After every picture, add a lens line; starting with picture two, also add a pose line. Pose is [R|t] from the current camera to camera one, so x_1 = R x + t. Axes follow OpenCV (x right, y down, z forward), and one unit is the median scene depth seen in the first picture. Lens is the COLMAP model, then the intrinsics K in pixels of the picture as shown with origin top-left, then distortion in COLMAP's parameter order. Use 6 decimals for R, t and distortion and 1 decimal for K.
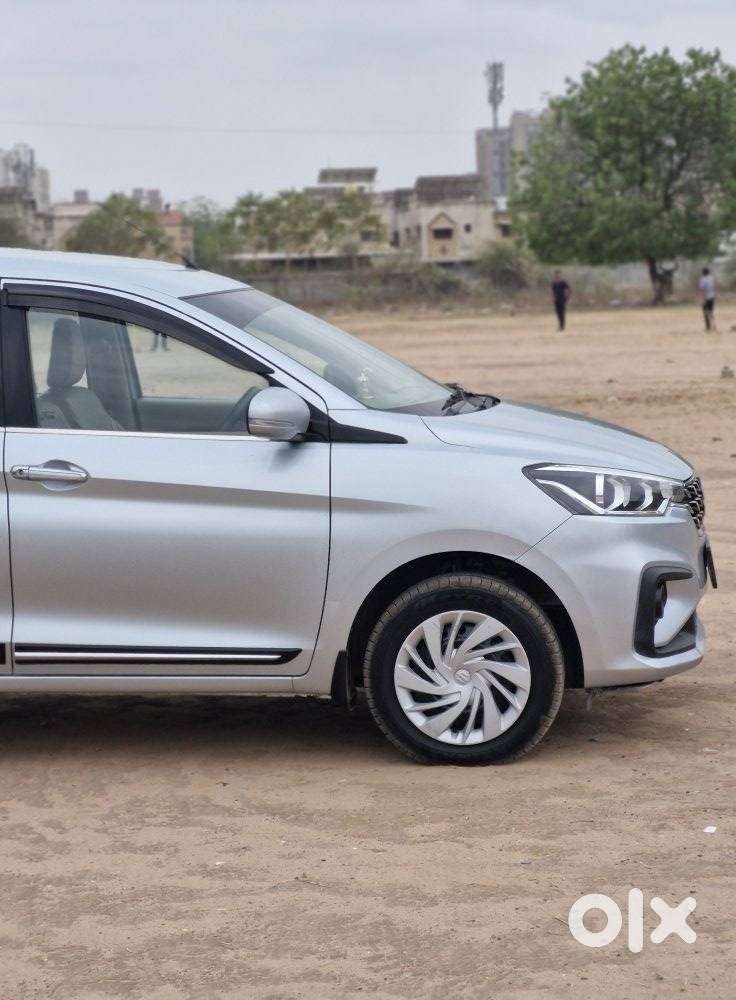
lens RADIAL K [[2235.1, 0, 293.0], [0, 2235.1, 437.5], [0, 0, 1]] dist [-0.111272, 2.172949]
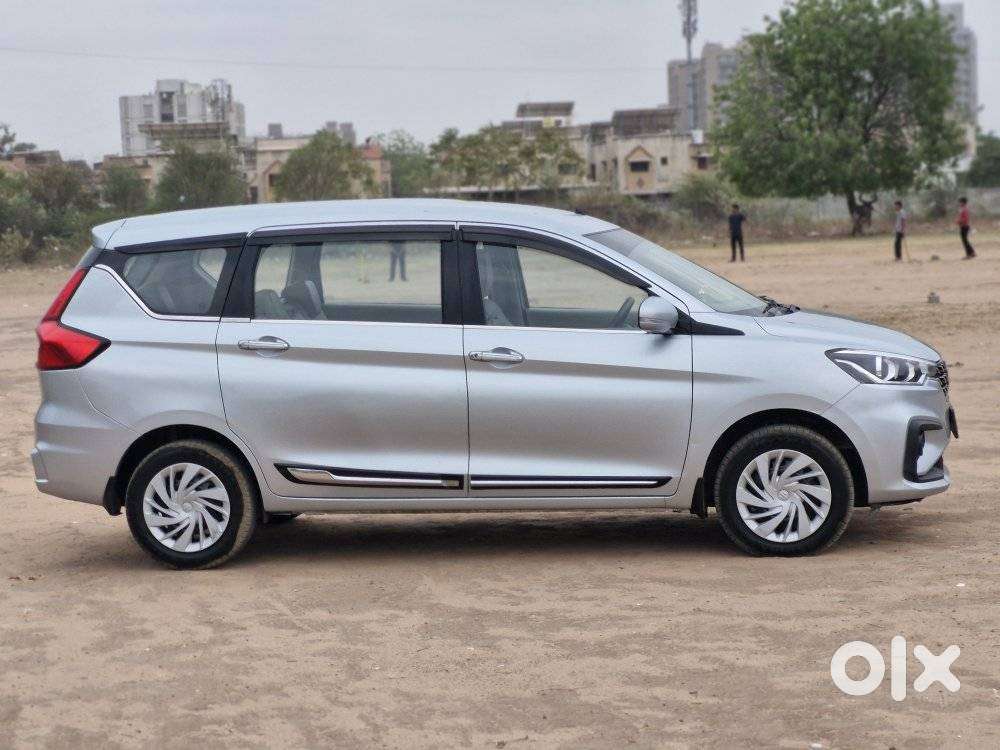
lens RADIAL K [[2111.3, 0, 500.0], [0, 2111.3, 375.0], [0, 0, 1]] dist [0.043440, 1.853844]
pose [[0.999973, -0.001426, -0.007199, -0.098802], [0.001469, 0.999982, 0.005868, 0.020353], [0.007190, -0.005879, 0.999957, -0.379368]]
